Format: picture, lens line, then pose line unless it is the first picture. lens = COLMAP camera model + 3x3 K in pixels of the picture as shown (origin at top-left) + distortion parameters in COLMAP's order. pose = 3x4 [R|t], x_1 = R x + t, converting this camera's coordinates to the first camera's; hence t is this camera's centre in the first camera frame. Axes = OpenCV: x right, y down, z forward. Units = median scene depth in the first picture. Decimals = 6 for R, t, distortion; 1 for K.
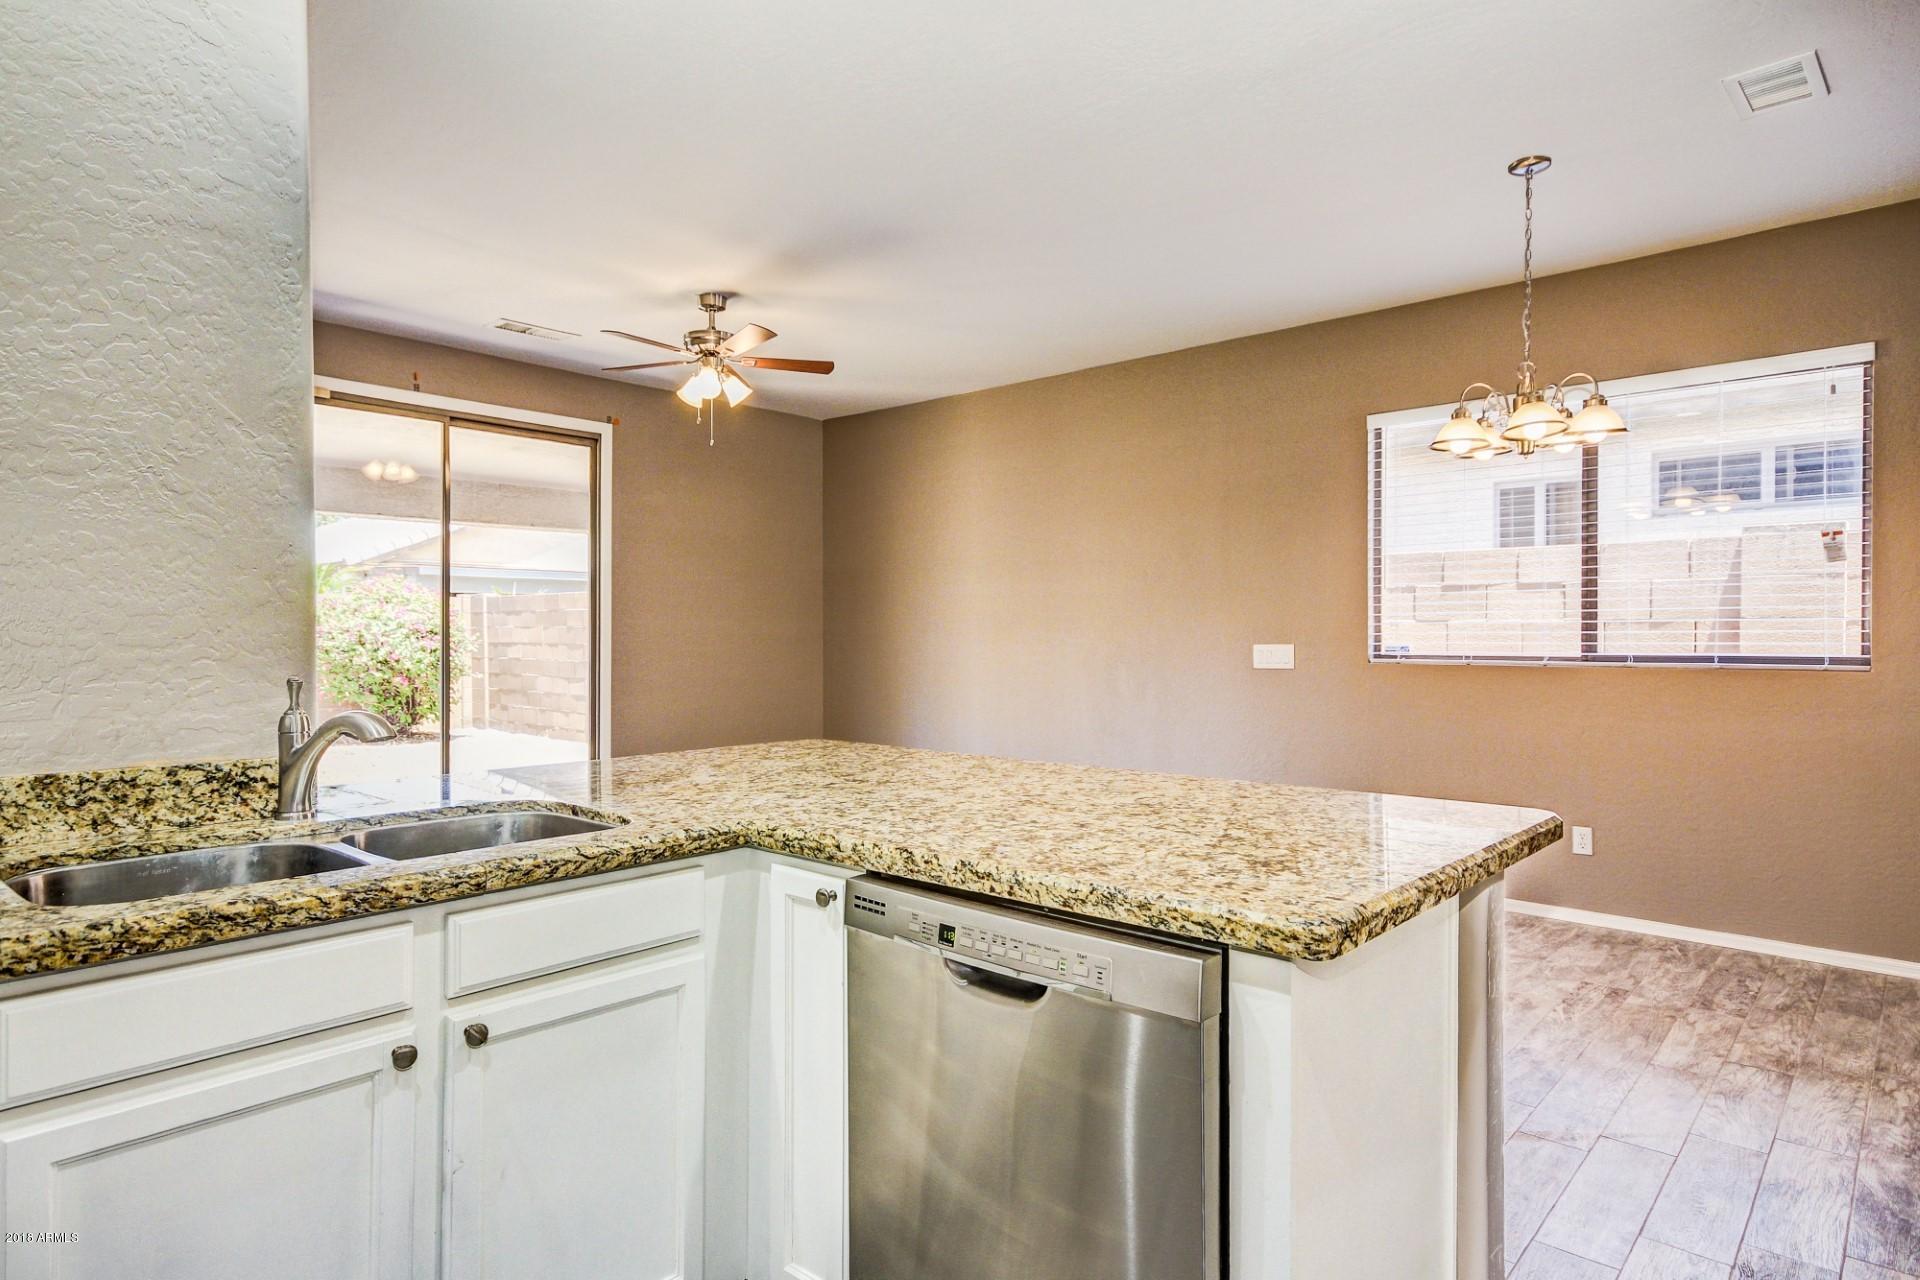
lens RADIAL K [[1093.8, 0, 955.0], [0, 1093.8, 637.5], [0, 0, 1]] dist [0.005060, 0.000253]
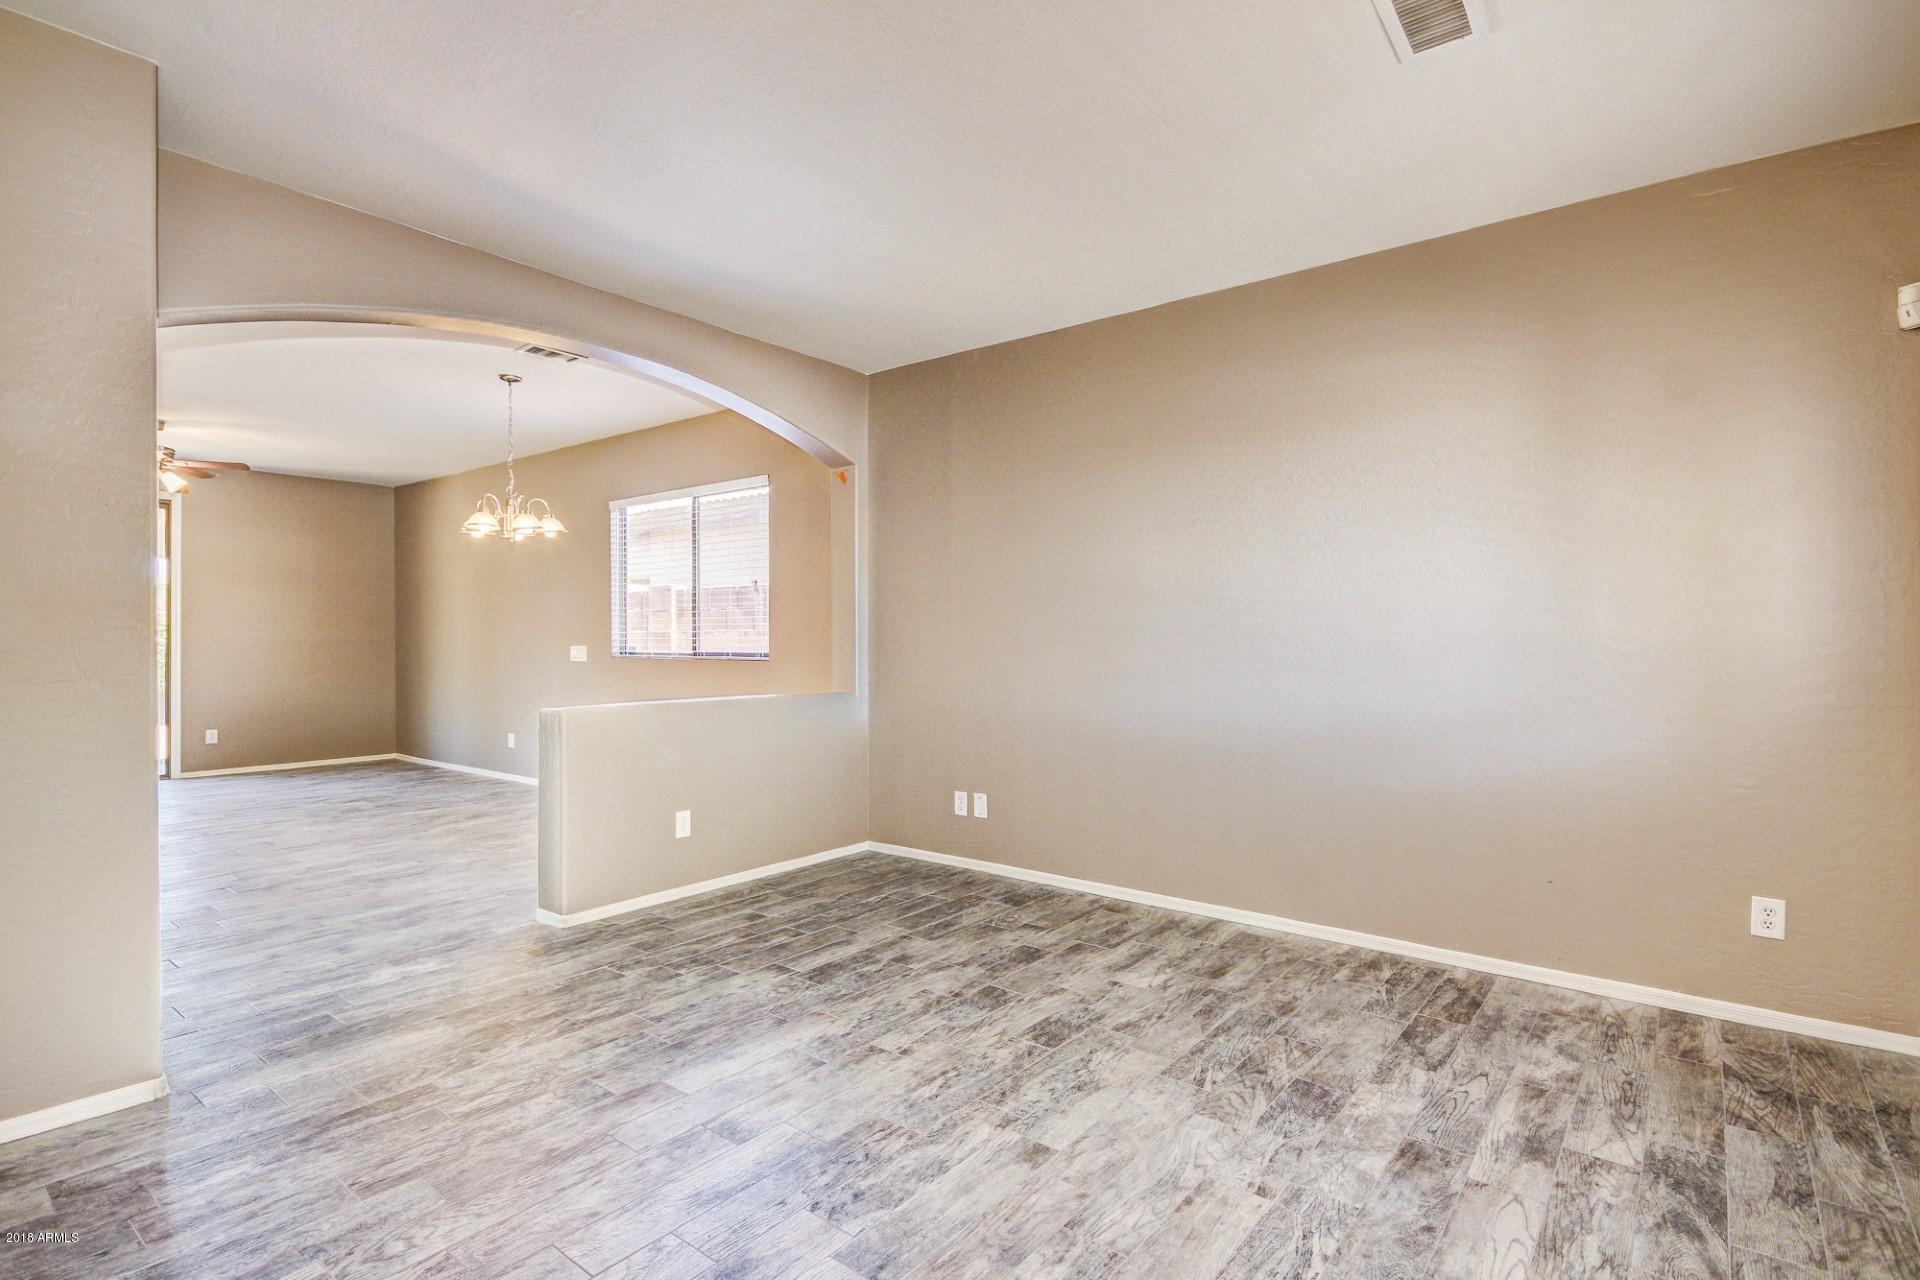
lens RADIAL K [[943.0, 0, 960.0], [0, 943.0, 640.0], [0, 0, 1]] dist [-0.000457, -0.000432]
pose [[0.997854, -0.001353, 0.065470, 3.729885], [0.001286, 0.999999, 0.001067, -0.012797], [-0.065471, -0.000981, 0.997854, -1.900169]]
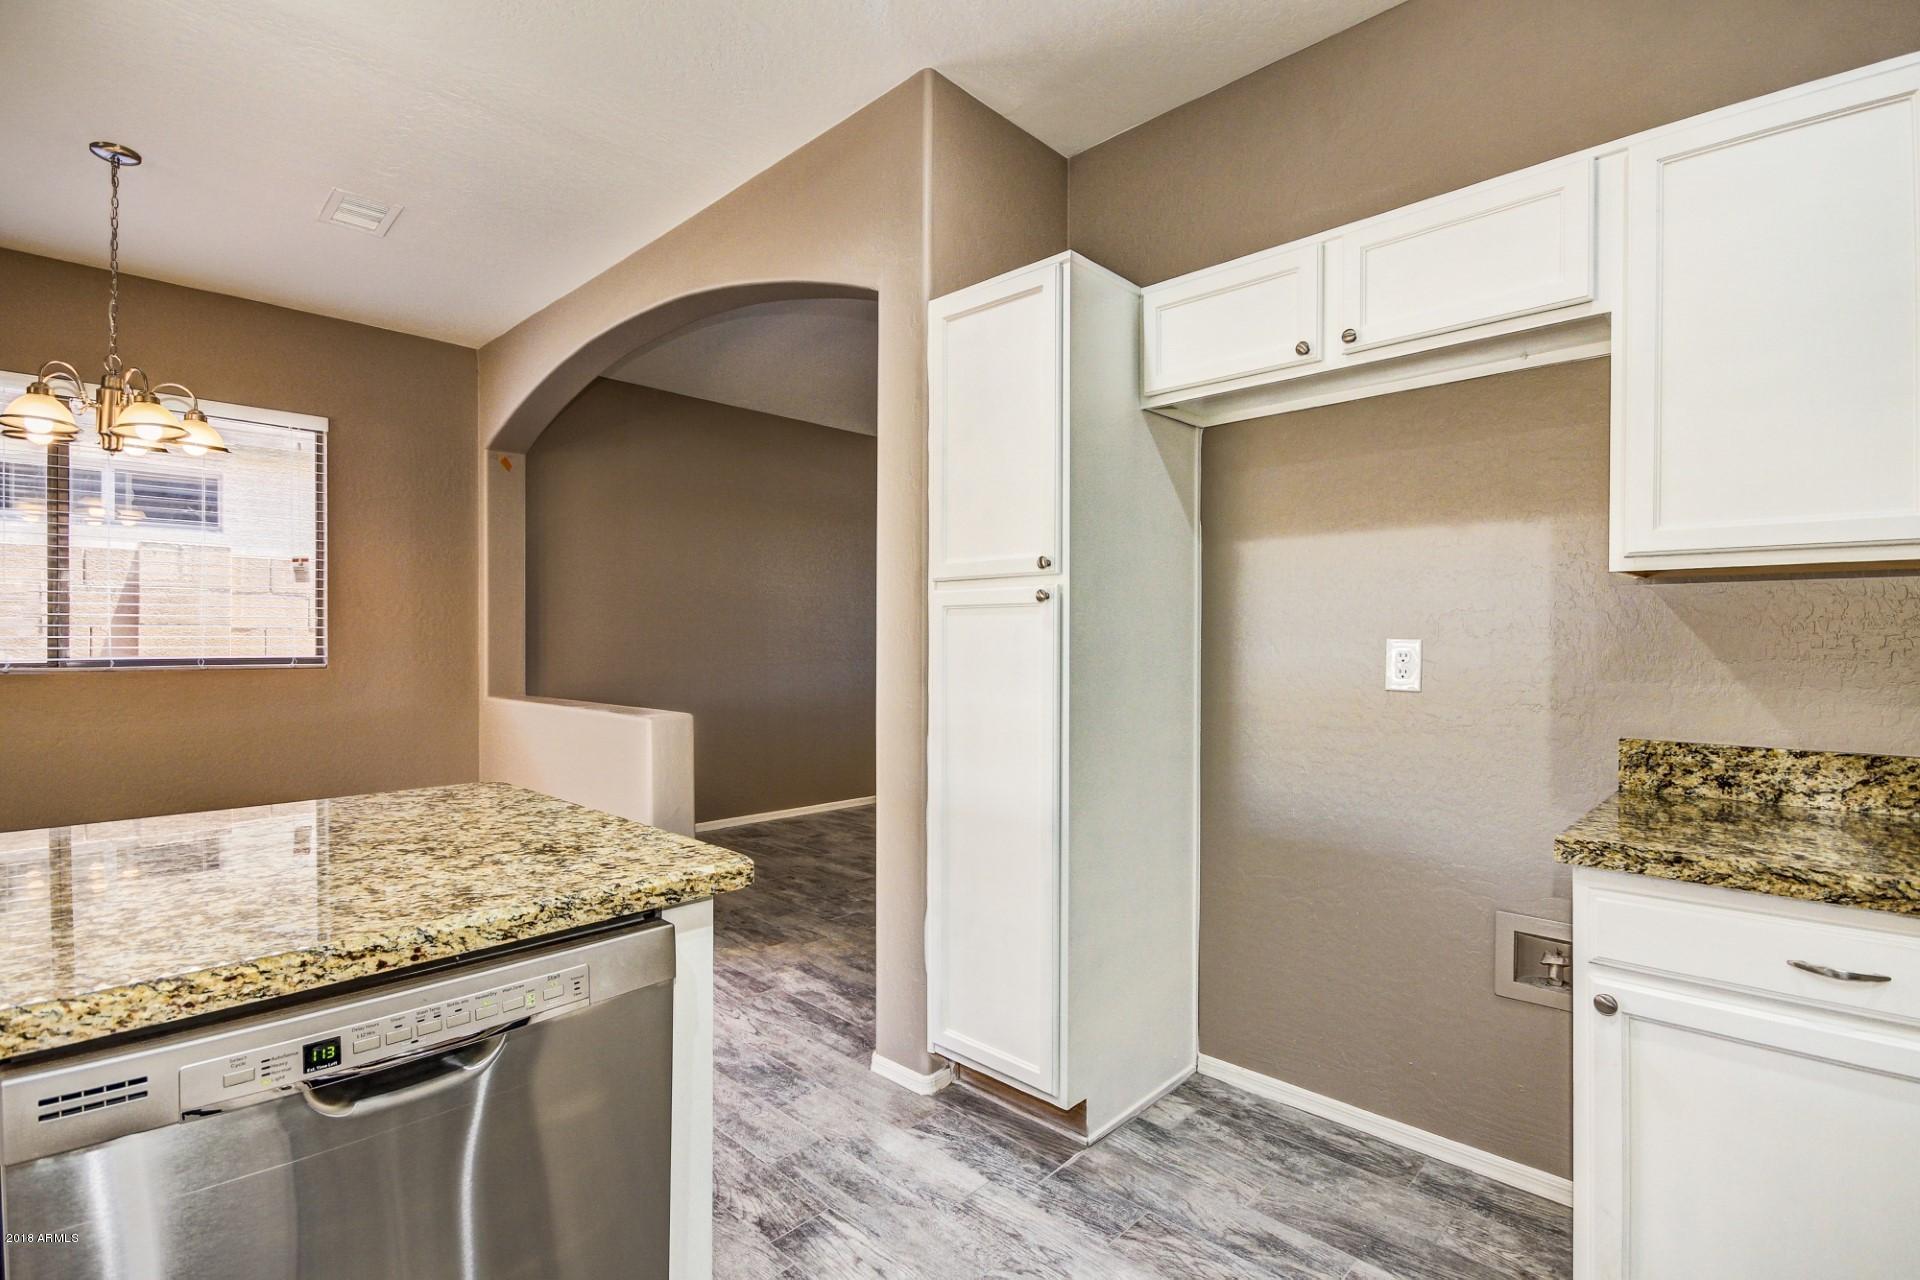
lens RADIAL K [[897.0, 0, 970.5], [0, 897.0, 642.9], [0, 0, 1]] dist [0.000930, 0.000065]
pose [[0.019590, -0.002191, 0.999806, -0.799385], [0.001184, 0.999997, 0.002168, -0.001284], [-0.999807, 0.001141, 0.019593, 0.754059]]
